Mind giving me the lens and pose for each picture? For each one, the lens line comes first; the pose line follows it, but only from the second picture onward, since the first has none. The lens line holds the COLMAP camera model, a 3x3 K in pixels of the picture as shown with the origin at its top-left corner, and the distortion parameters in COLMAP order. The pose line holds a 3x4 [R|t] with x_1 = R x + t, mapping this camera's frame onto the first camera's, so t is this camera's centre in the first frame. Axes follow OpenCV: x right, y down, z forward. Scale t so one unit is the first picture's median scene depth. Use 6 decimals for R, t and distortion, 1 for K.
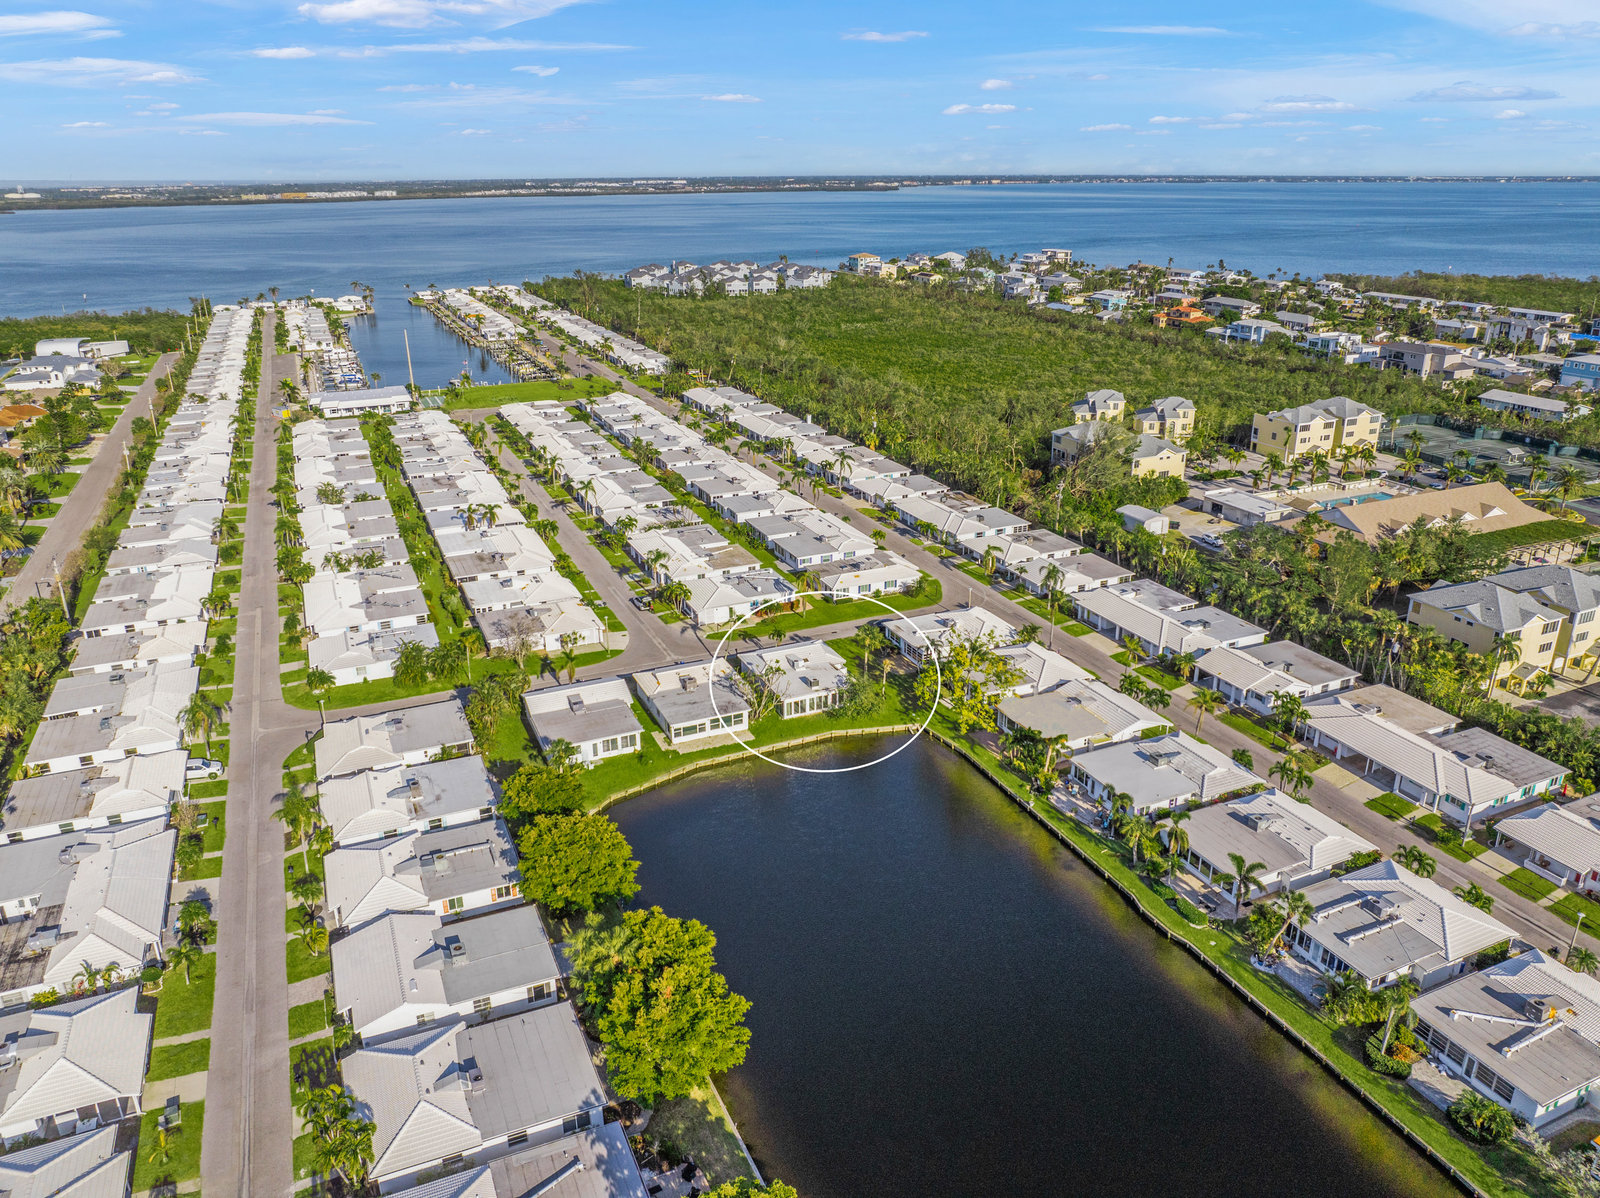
lens RADIAL K [[1127.2, 0, 800.0], [0, 1127.2, 599.0], [0, 0, 1]] dist [-0.032169, 0.000516]
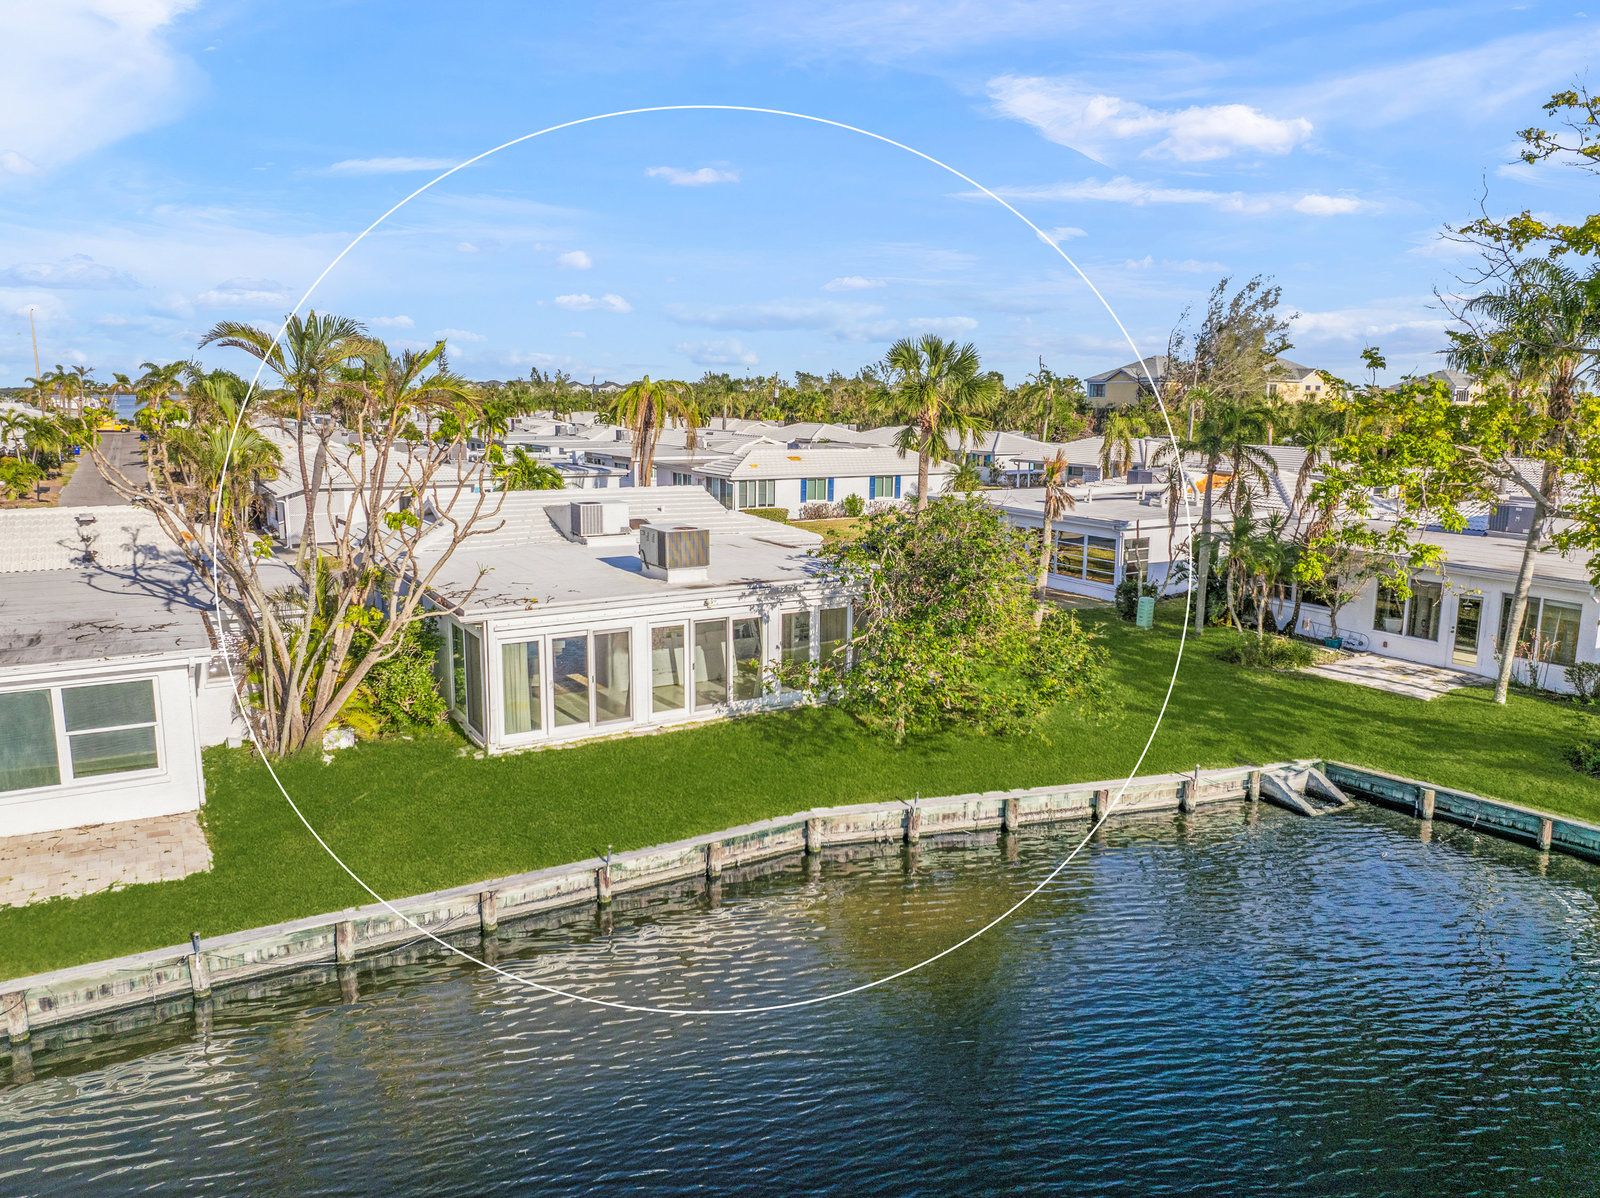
lens RADIAL K [[1127.2, 0, 800.0], [0, 1127.2, 599.0], [0, 0, 1]] dist [-0.032169, 0.000516]
pose [[0.992582, -0.001218, 0.121569, 0.009782], [0.022880, 0.983954, -0.176952, 0.113645], [-0.119403, 0.178421, 0.976683, 0.837162]]
